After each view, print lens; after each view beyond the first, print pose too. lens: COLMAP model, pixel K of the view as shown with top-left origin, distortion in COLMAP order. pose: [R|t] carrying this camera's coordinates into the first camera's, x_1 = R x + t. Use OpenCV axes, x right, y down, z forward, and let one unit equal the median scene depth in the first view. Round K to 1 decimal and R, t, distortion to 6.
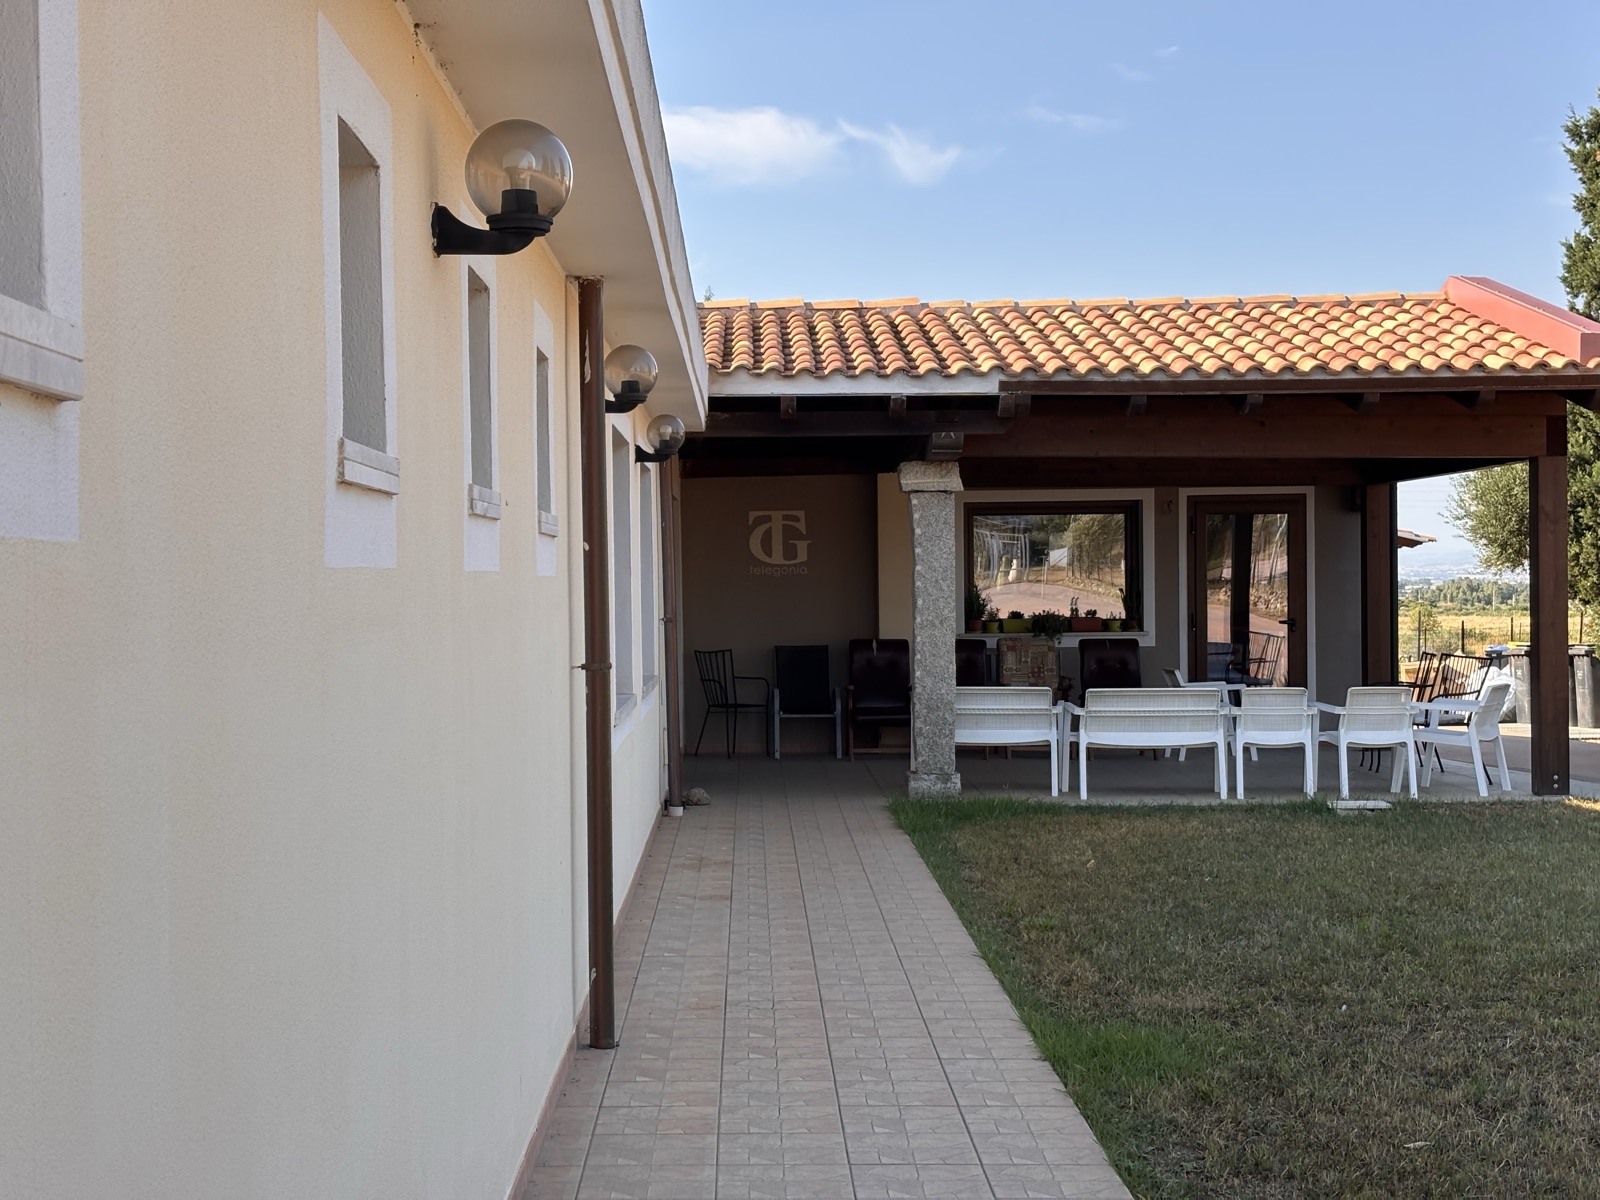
lens RADIAL K [[2383.4, 0, 800.0], [0, 2383.4, 600.0], [0, 0, 1]] dist [-0.023878, -0.115829]
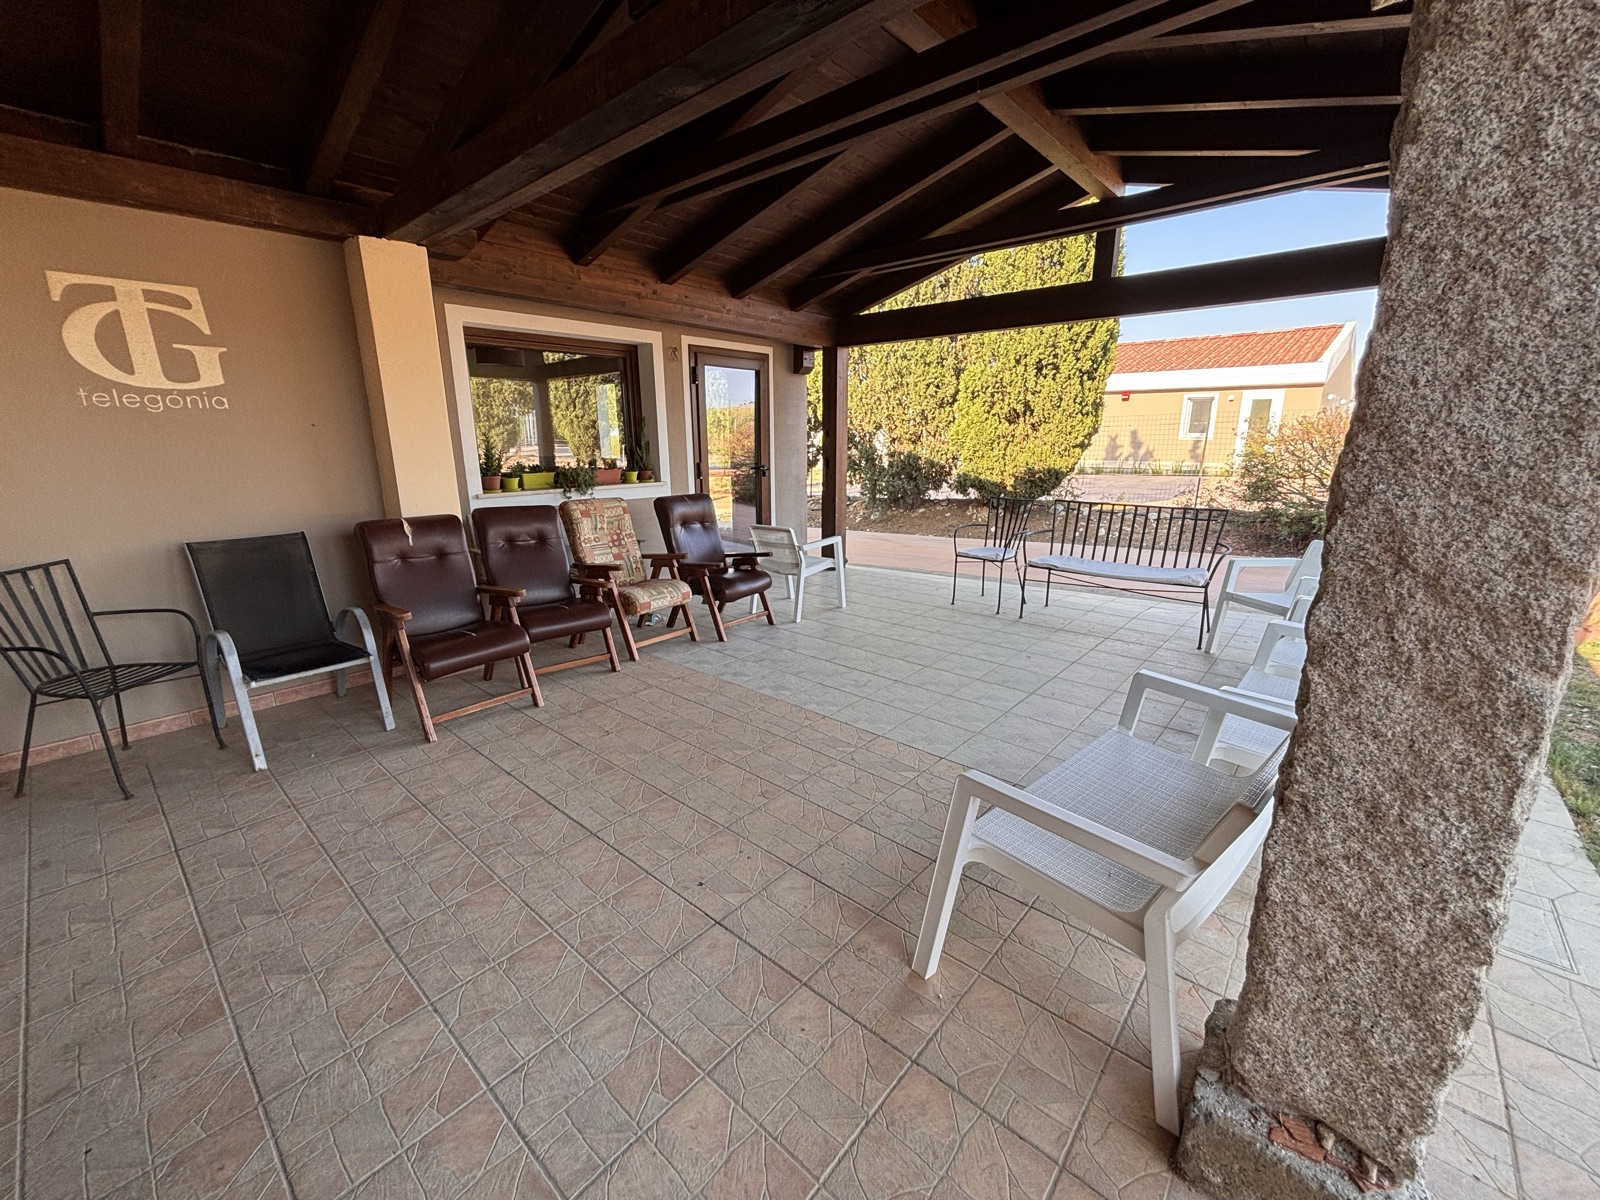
lens RADIAL K [[650.4, 0, 800.0], [0, 650.4, 600.0], [0, 0, 1]] dist [0.001984, 0.000472]
pose [[0.673441, -0.176068, 0.717968, -0.025332], [0.004757, 0.972234, 0.233961, -0.002421], [-0.739226, -0.154143, 0.655580, 0.798465]]
